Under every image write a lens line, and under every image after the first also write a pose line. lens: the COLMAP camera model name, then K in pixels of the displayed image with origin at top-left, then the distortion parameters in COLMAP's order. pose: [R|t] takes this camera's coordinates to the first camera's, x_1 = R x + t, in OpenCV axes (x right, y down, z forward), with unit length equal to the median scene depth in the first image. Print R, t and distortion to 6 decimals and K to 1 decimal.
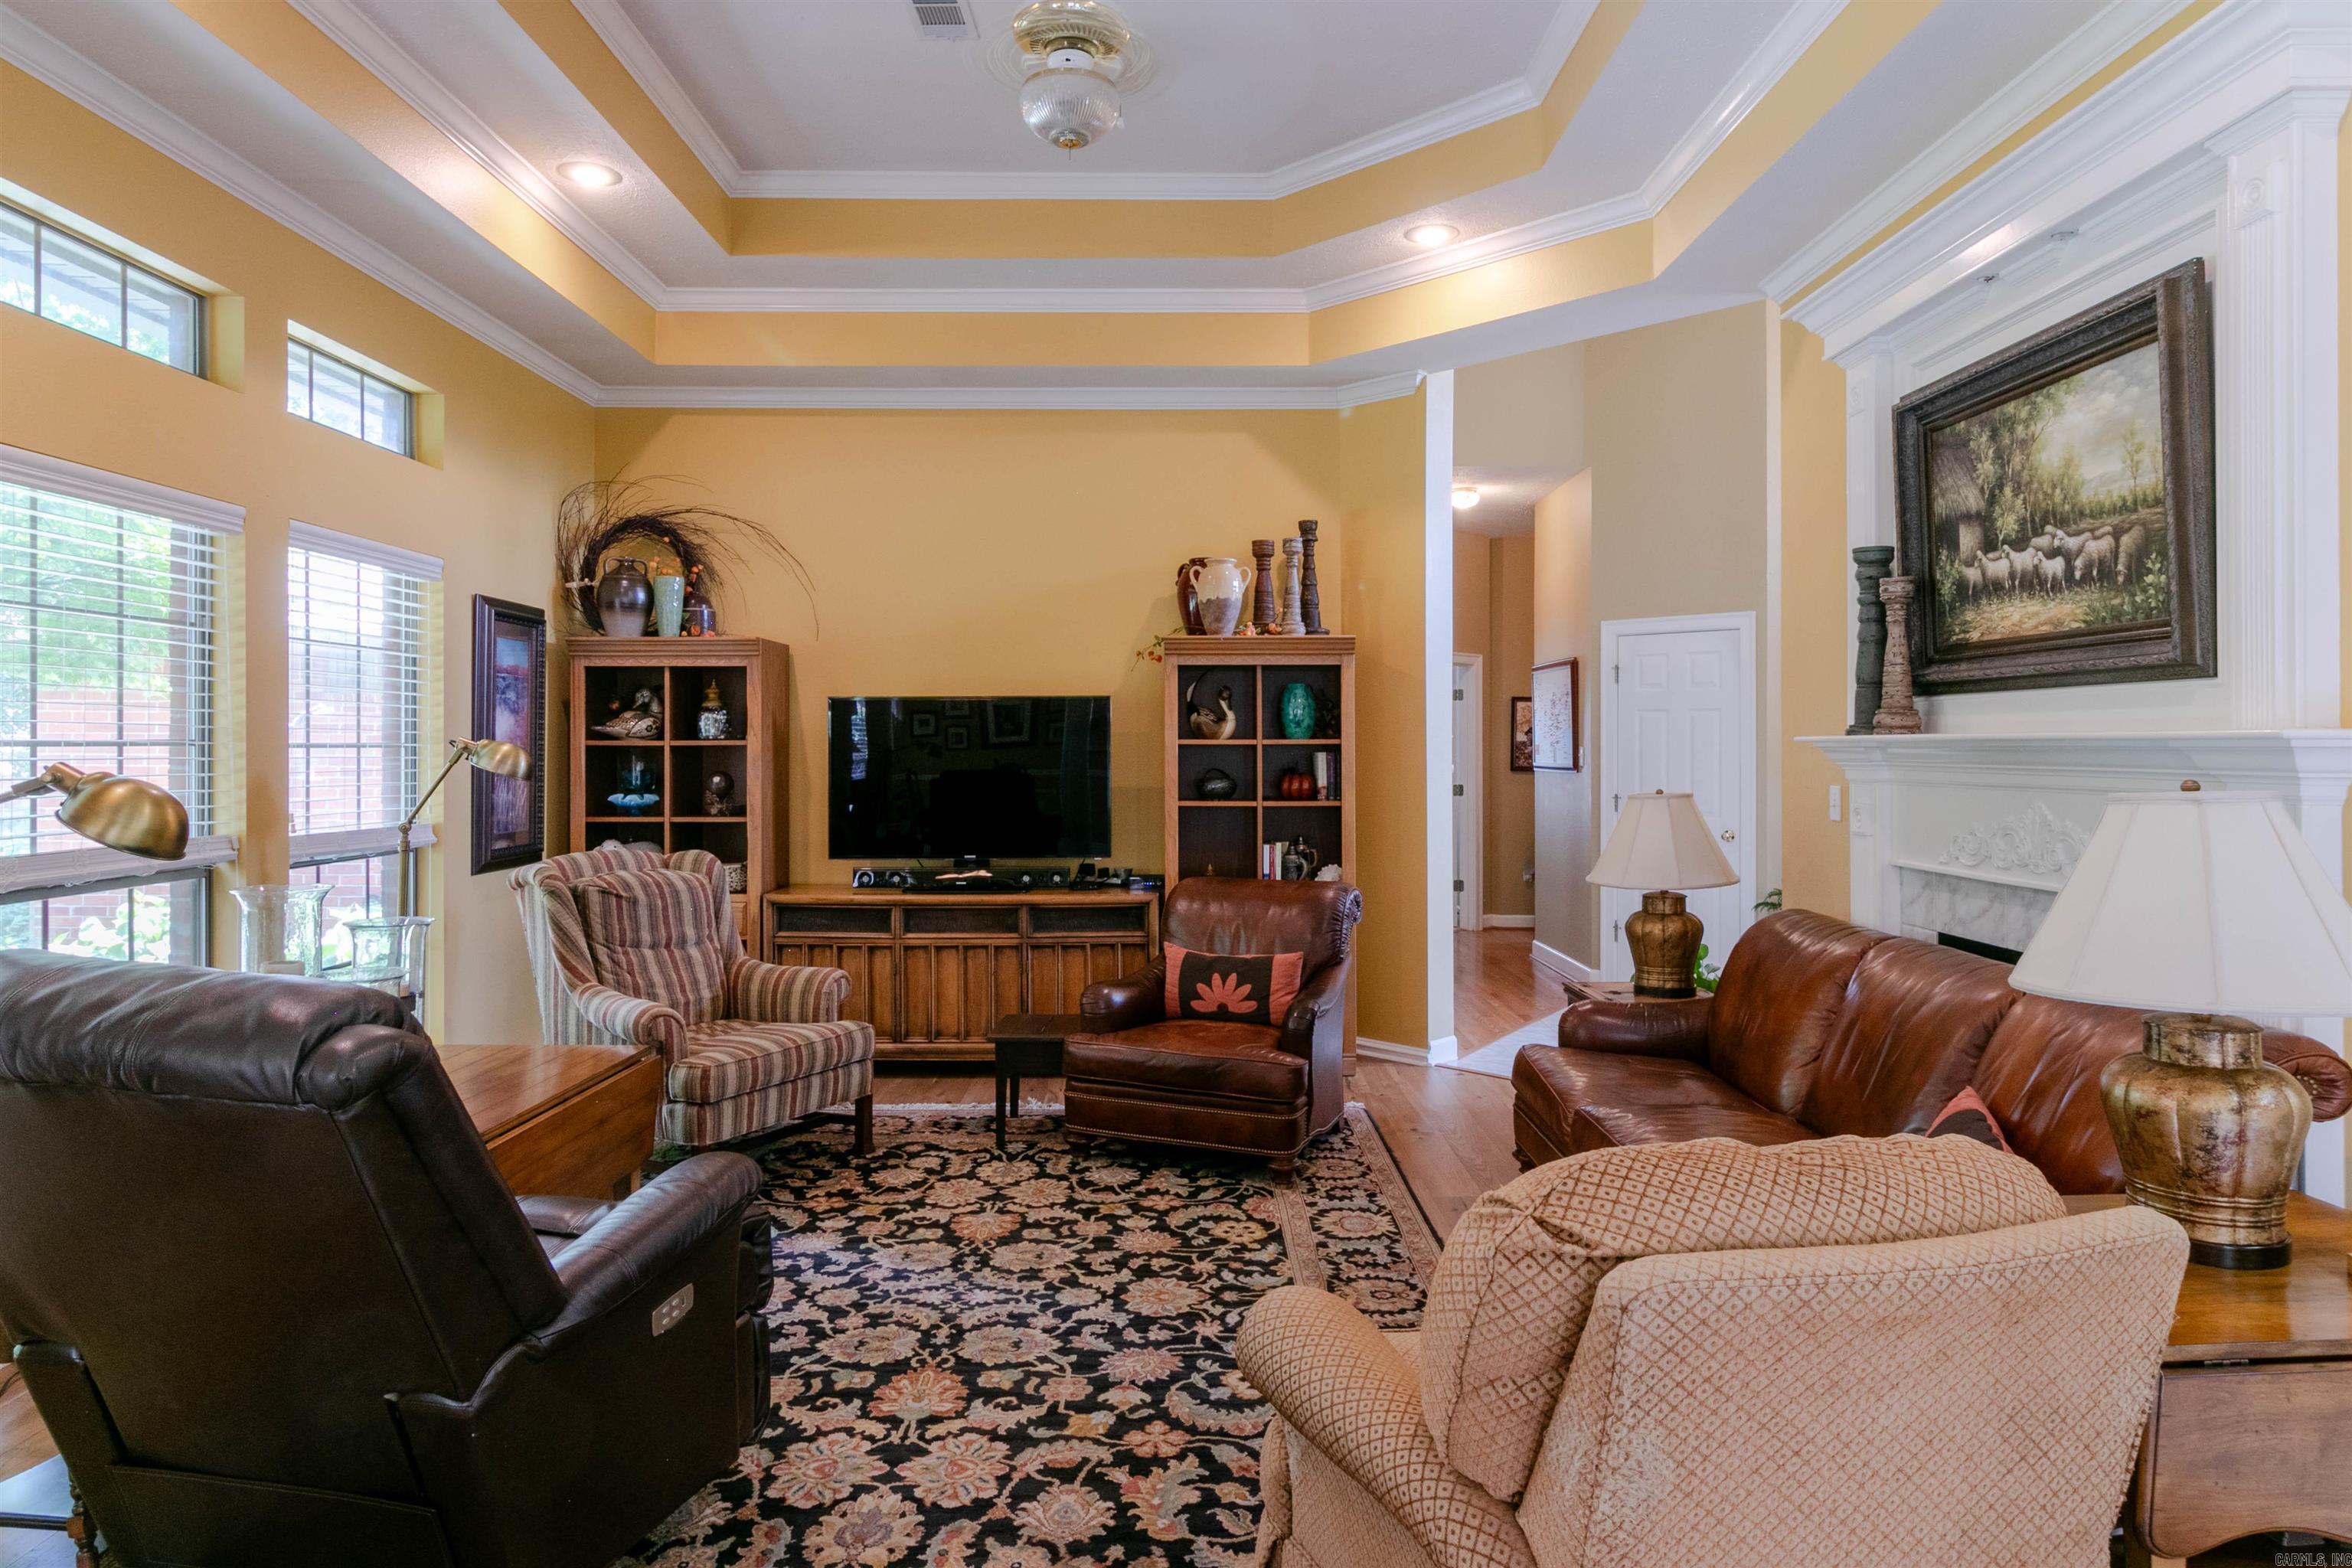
lens RADIAL K [[1409.4, 0, 1173.2], [0, 1409.4, 768.1], [0, 0, 1]] dist [-0.001363, 0.004947]
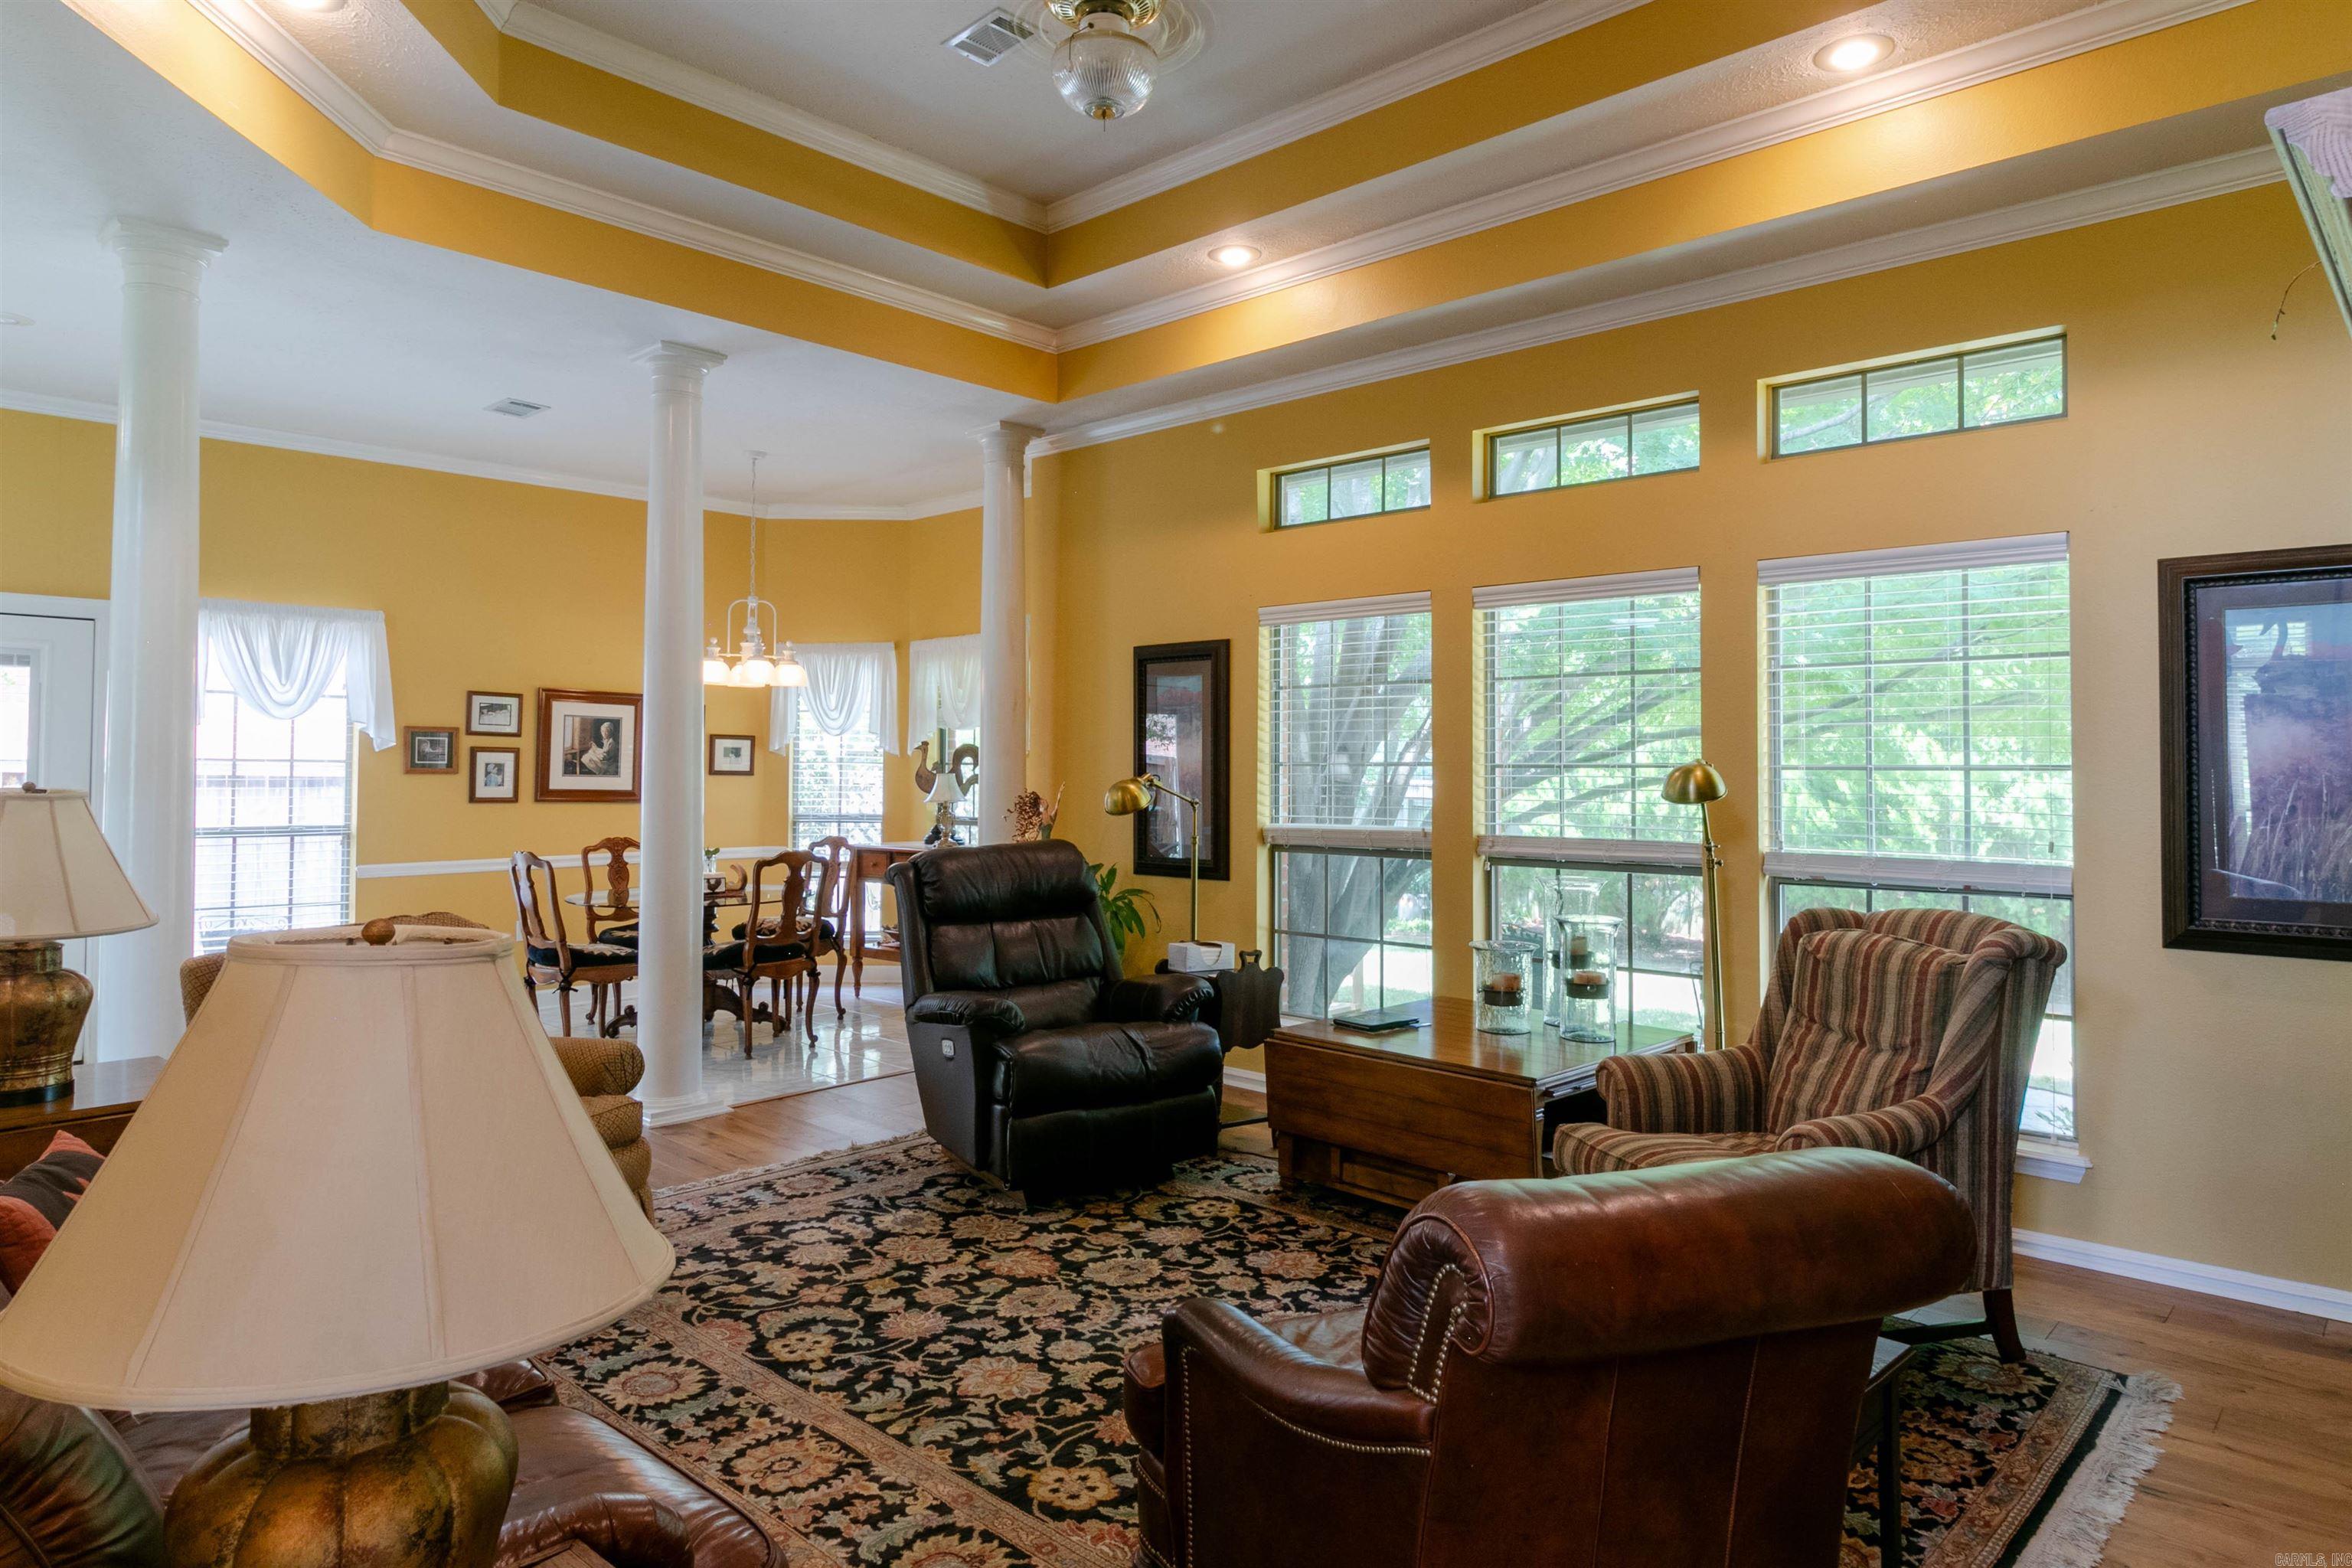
lens RADIAL K [[1409.4, 0, 1162.9], [0, 1409.4, 774.1], [0, 0, 1]] dist [-0.001363, 0.004947]
pose [[-0.689864, 0.000134, -0.723939, 0.603063], [-0.017811, 0.999694, 0.017157, -0.026200], [0.723720, 0.024730, -0.689651, 1.785187]]
